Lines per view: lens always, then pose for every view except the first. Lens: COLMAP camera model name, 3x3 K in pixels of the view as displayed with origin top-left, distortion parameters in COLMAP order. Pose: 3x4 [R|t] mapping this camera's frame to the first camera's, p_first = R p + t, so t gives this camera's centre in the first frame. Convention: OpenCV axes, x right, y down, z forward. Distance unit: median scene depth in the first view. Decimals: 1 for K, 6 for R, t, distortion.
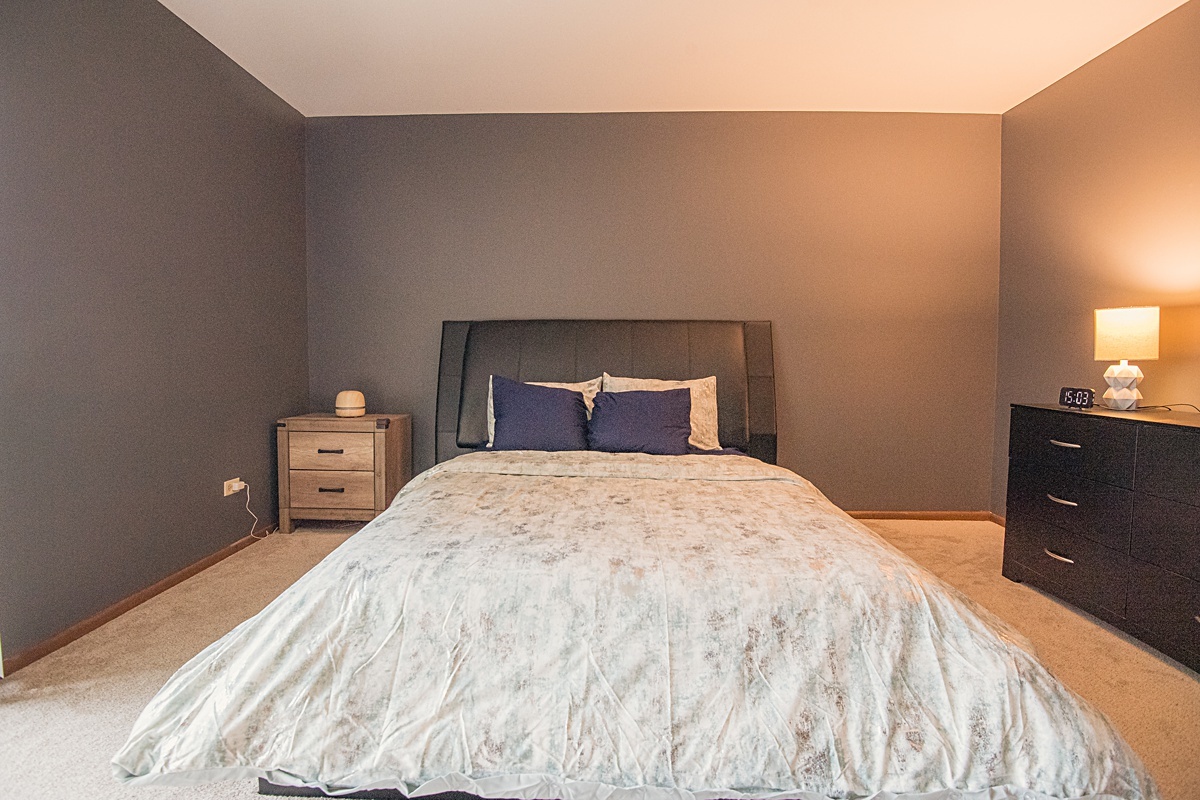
lens RADIAL K [[564.0, 0, 593.7], [0, 564.0, 404.4], [0, 0, 1]] dist [-0.006347, -0.027823]
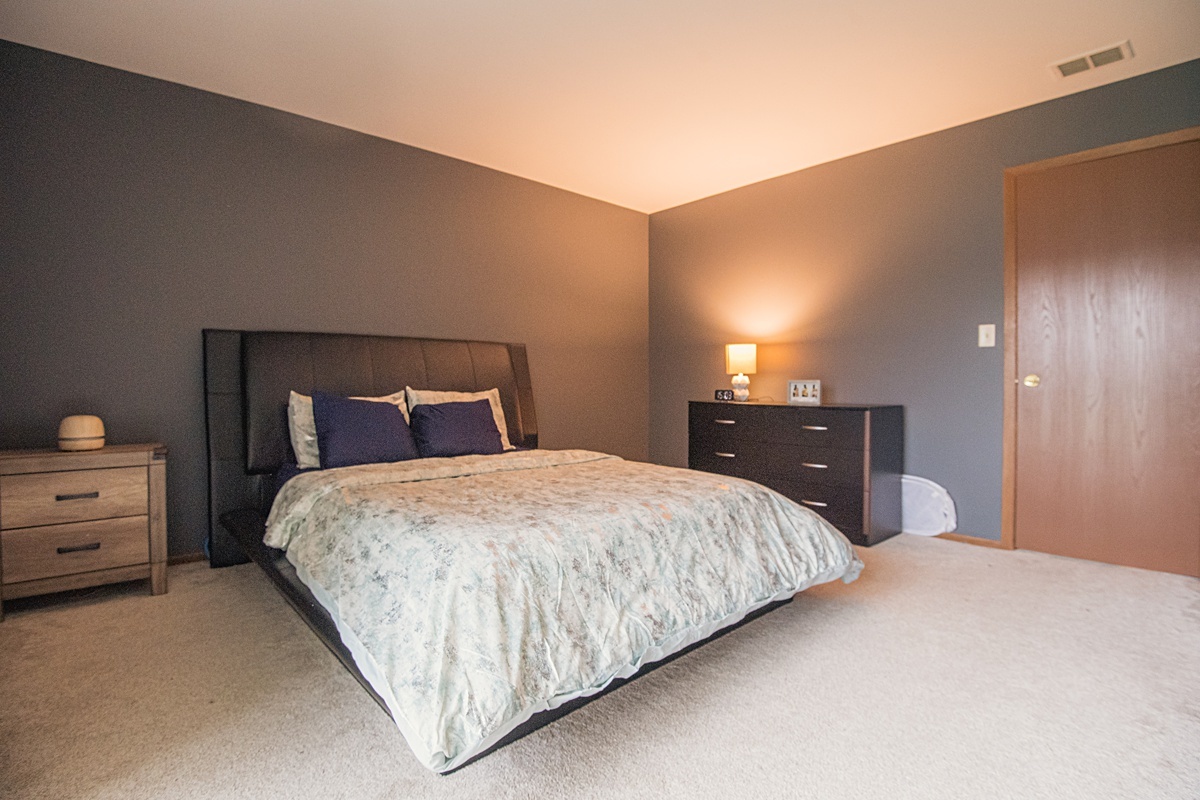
lens RADIAL K [[564.0, 0, 593.7], [0, 564.0, 404.4], [0, 0, 1]] dist [-0.006347, -0.027823]
pose [[0.724729, -0.033585, 0.688215, -0.661524], [0.058939, 0.998172, -0.013355, 0.016860], [-0.686509, 0.050242, 0.725384, -0.002084]]
